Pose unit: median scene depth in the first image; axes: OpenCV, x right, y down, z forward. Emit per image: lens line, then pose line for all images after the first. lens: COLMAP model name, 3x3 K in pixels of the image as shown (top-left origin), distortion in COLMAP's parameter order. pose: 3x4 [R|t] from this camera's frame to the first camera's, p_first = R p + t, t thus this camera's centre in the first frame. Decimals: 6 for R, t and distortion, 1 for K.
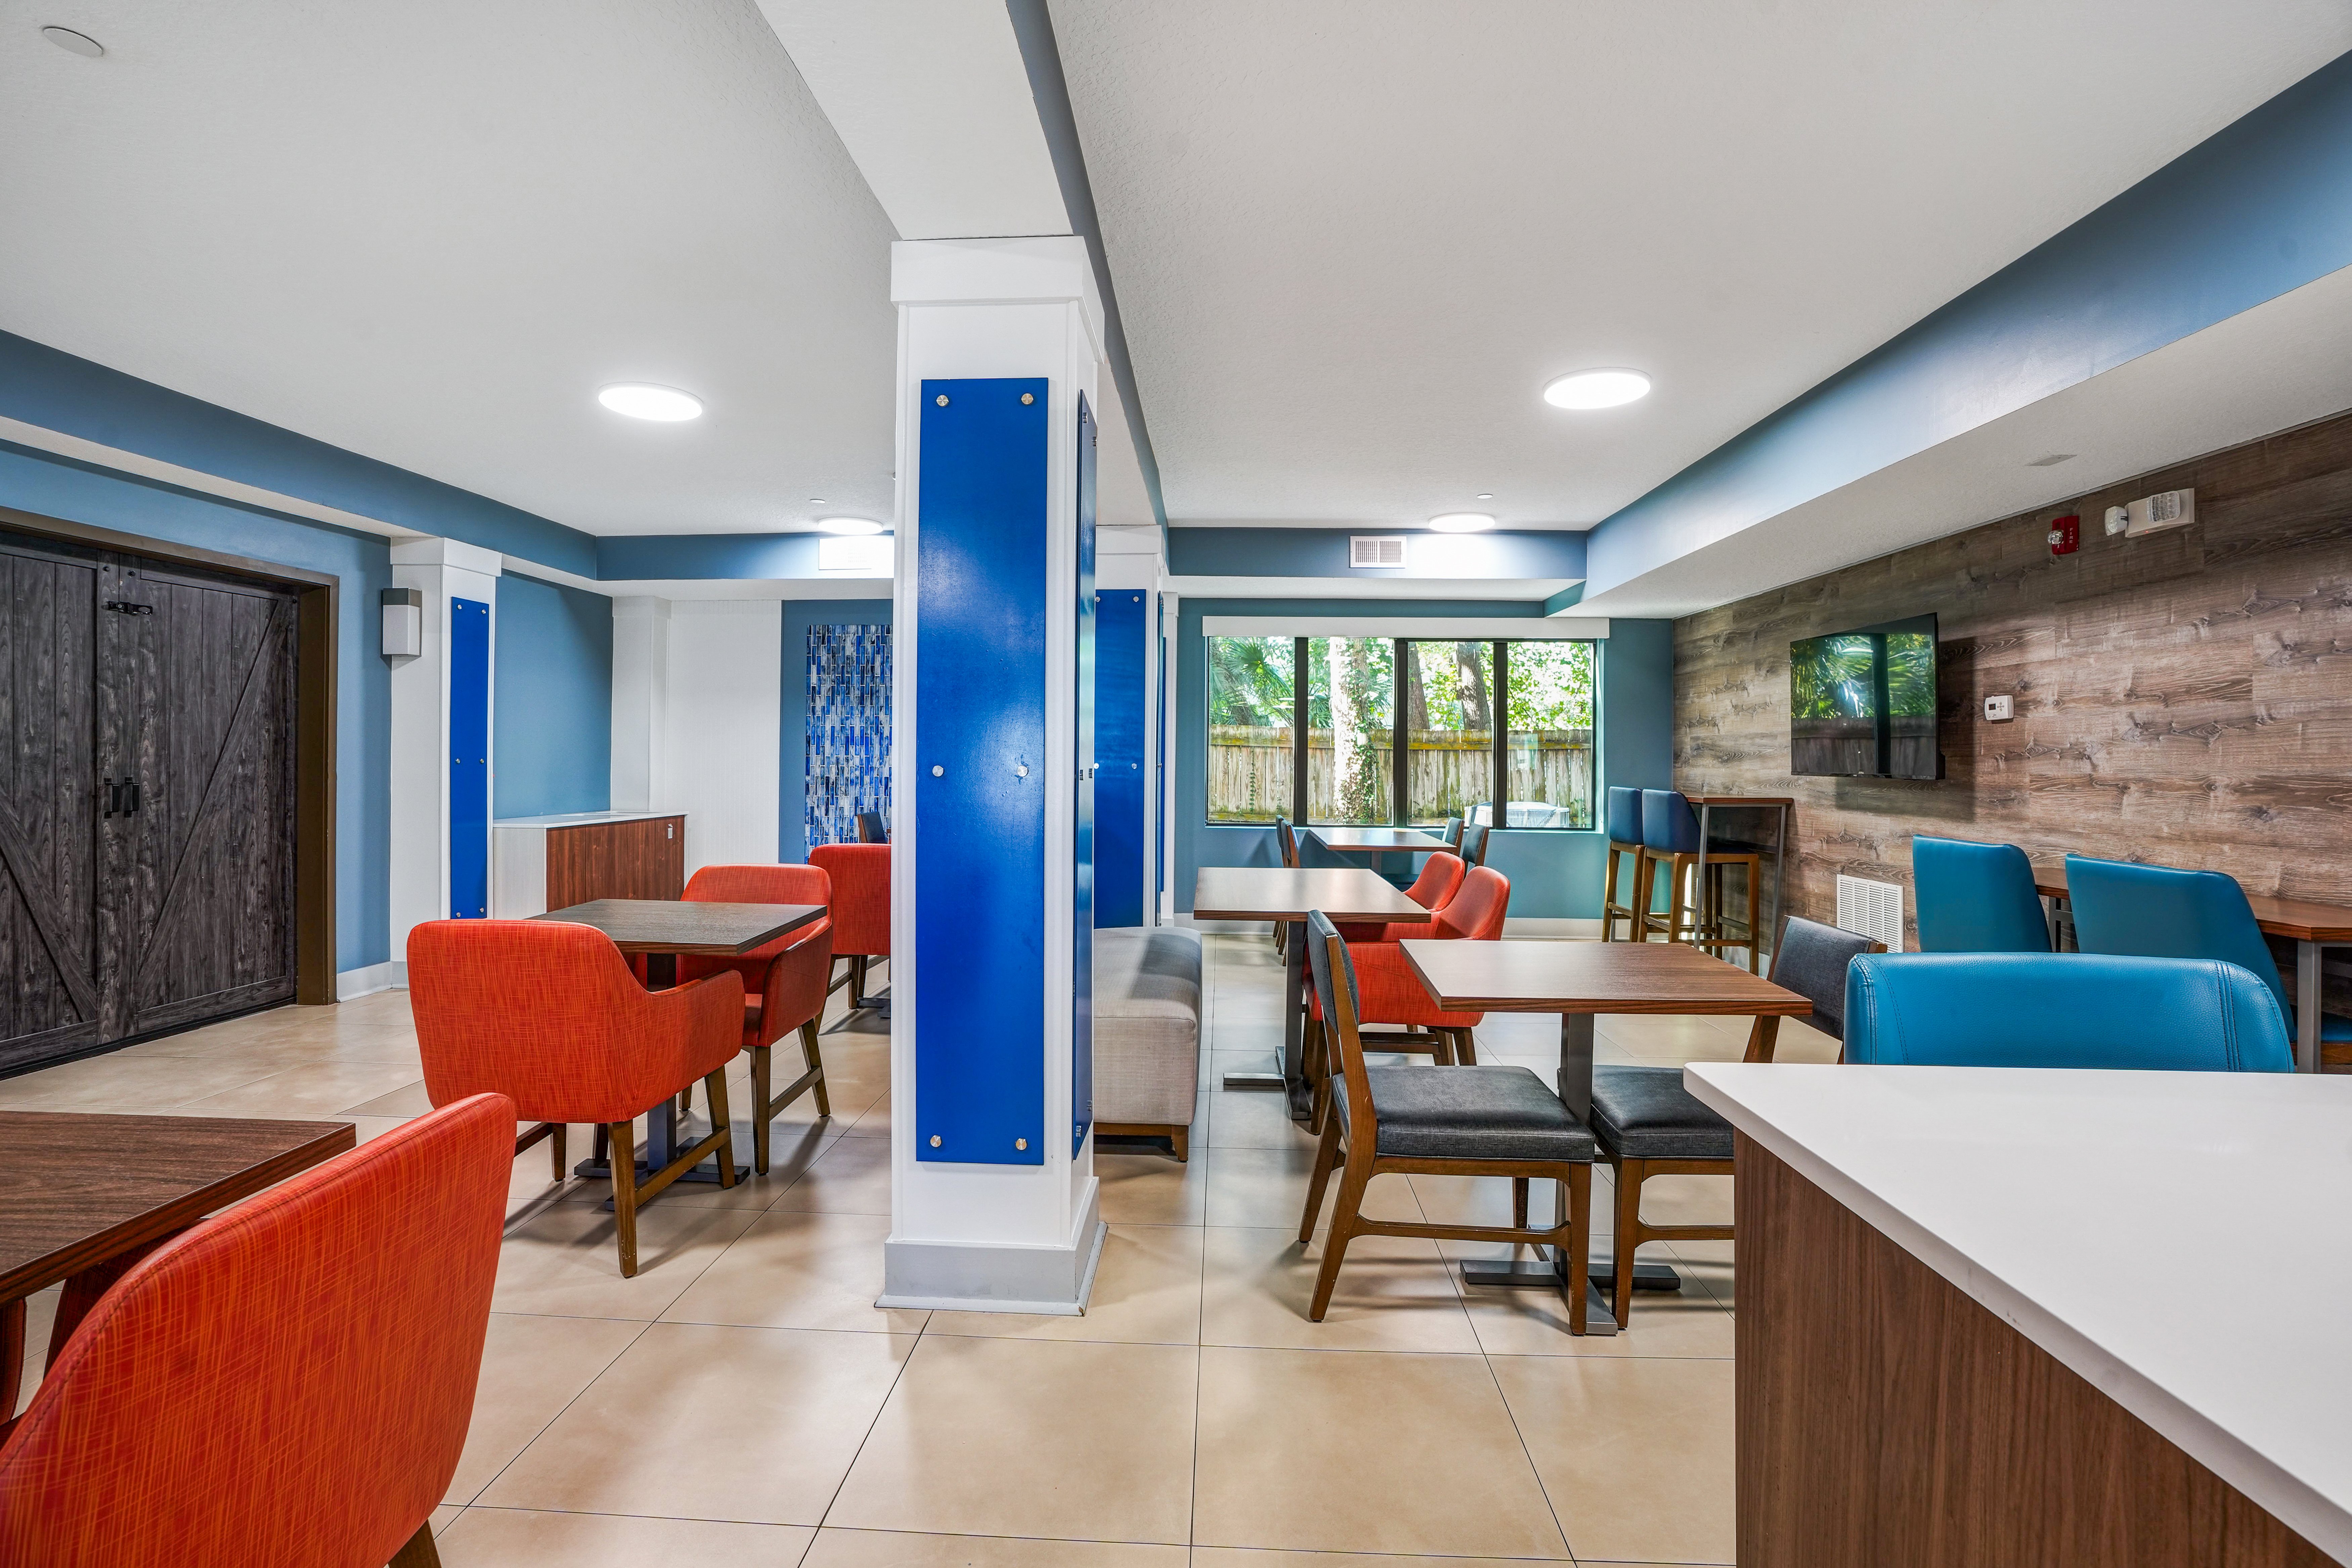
lens RADIAL K [[1088.2, 0, 1166.5], [0, 1088.2, 773.1], [0, 0, 1]] dist [0.002805, 0.004231]
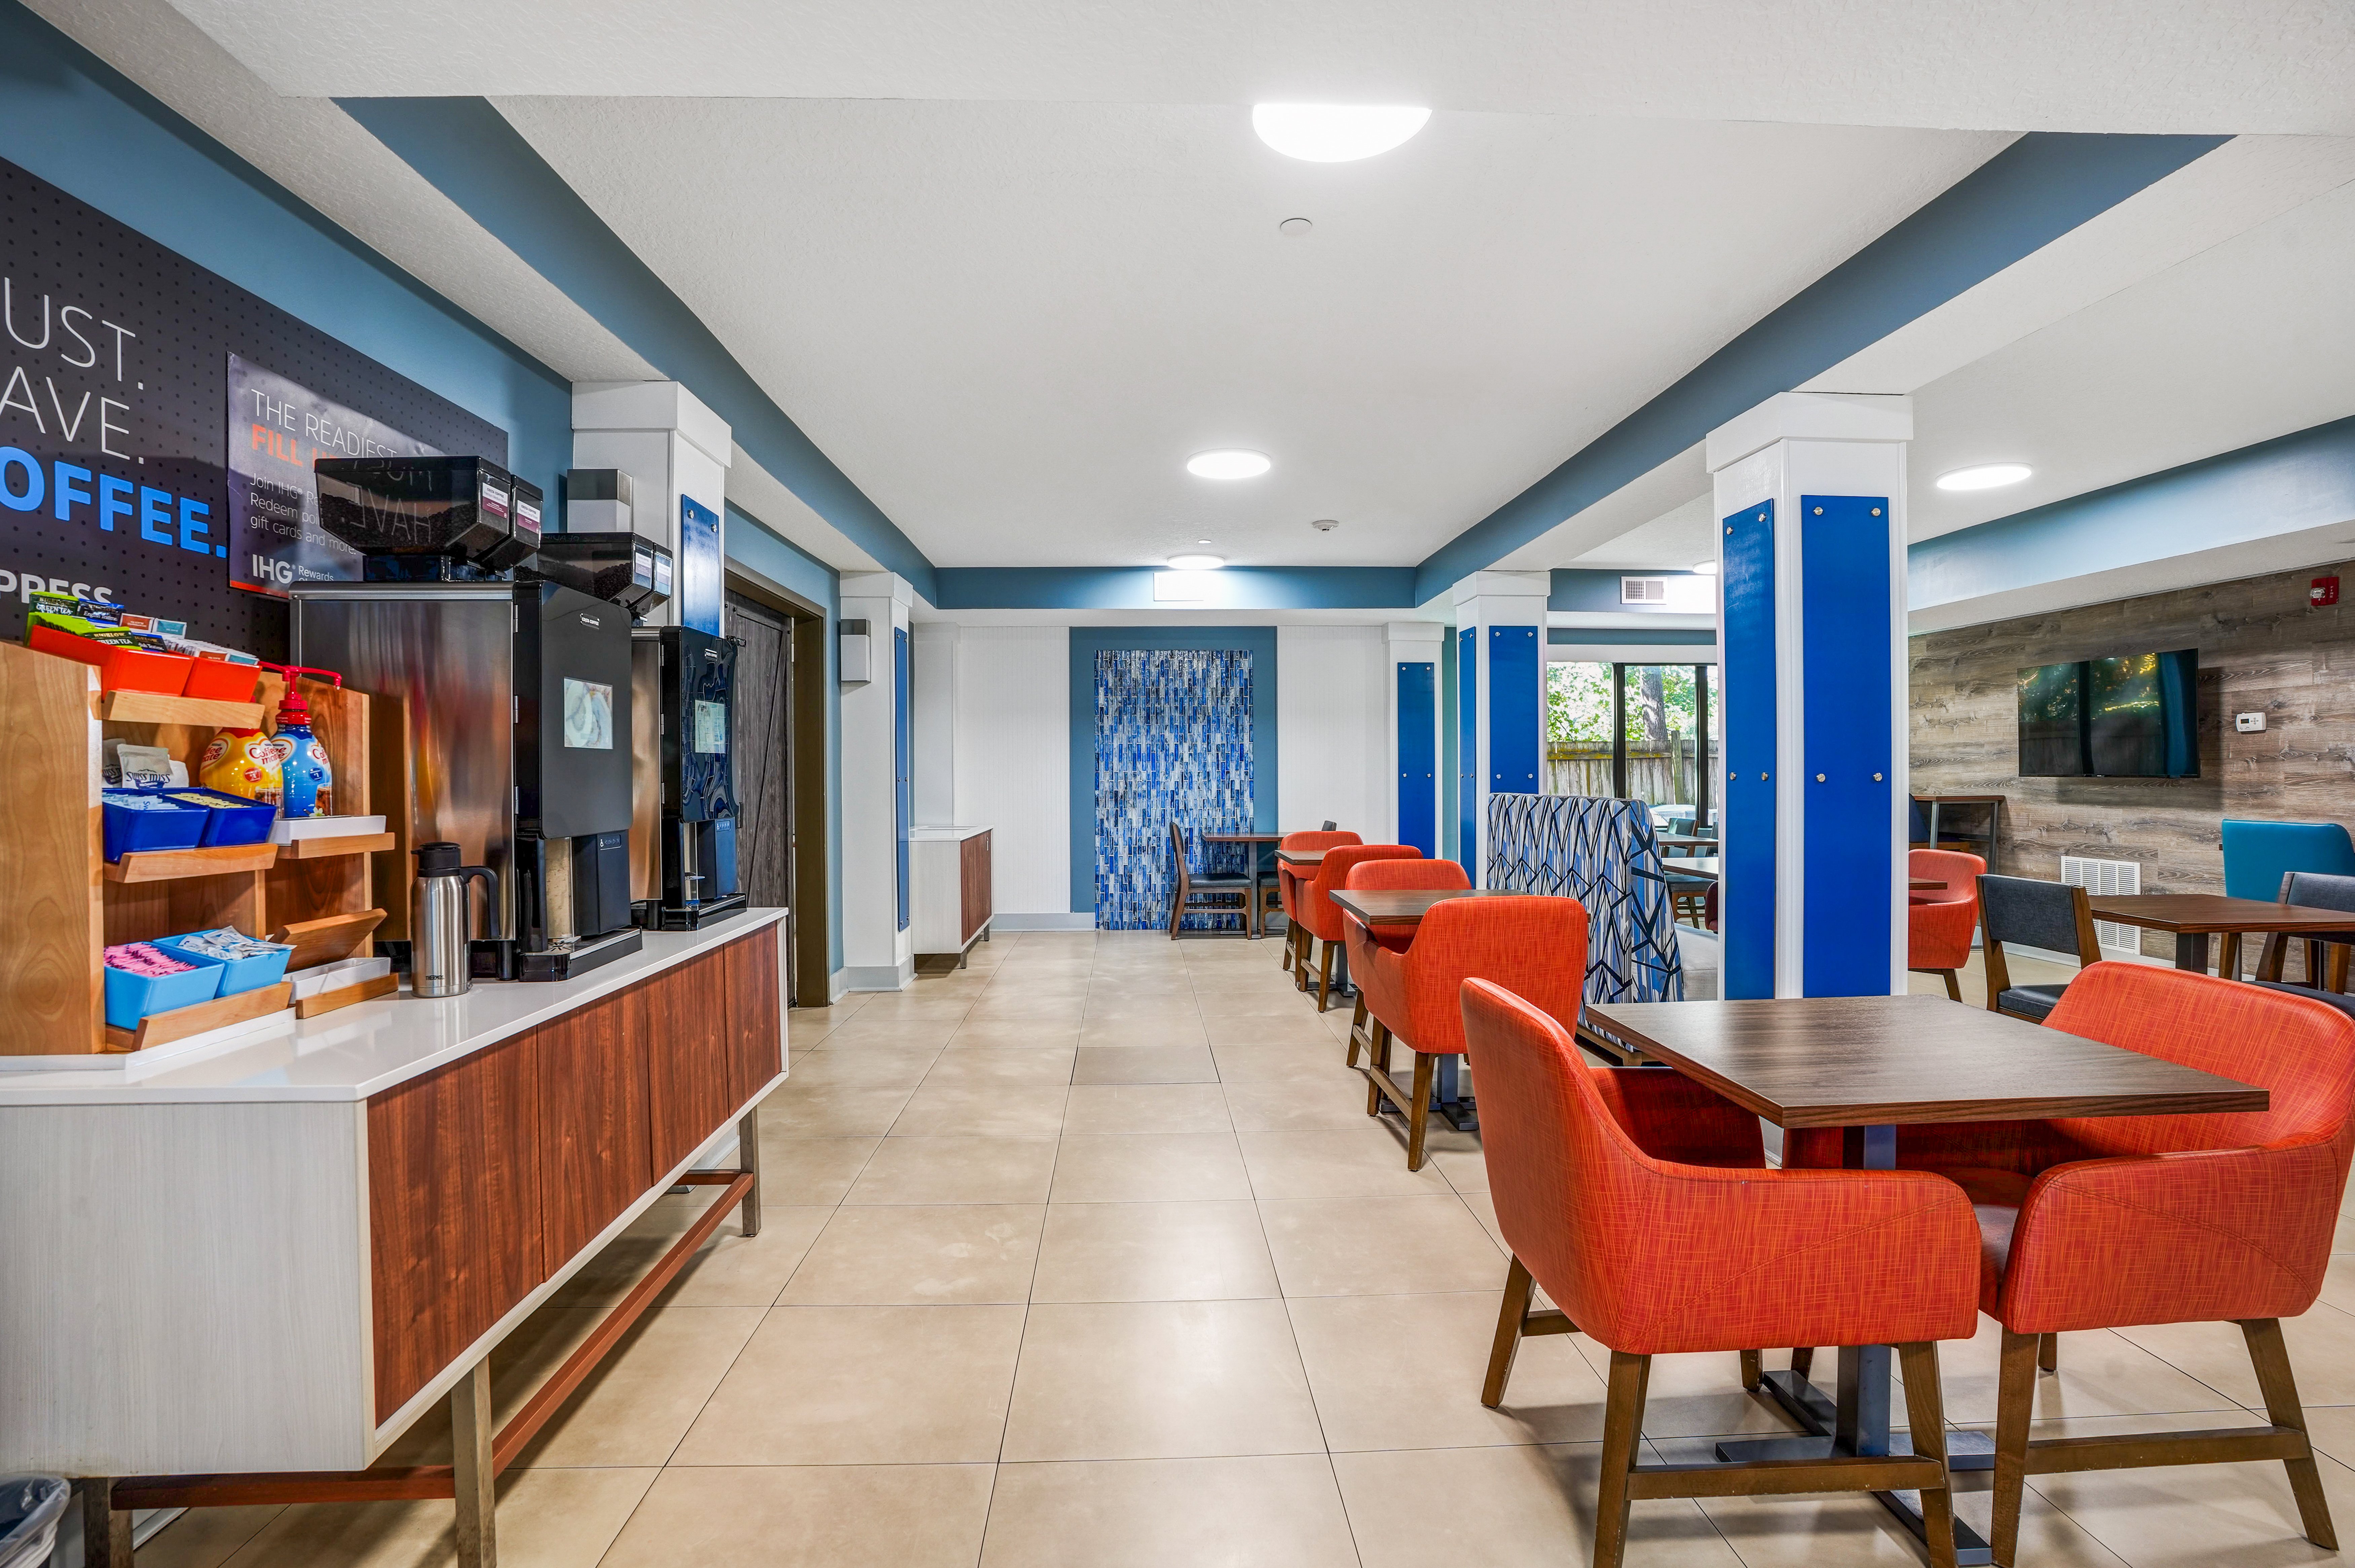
lens RADIAL K [[1089.4, 0, 1187.9], [0, 1089.4, 784.4], [0, 0, 1]] dist [0.002805, 0.004231]
pose [[0.993681, -0.014637, 0.111280, -0.596687], [0.014610, 0.999893, 0.001061, -0.004686], [-0.111284, 0.000572, 0.993789, -0.146031]]
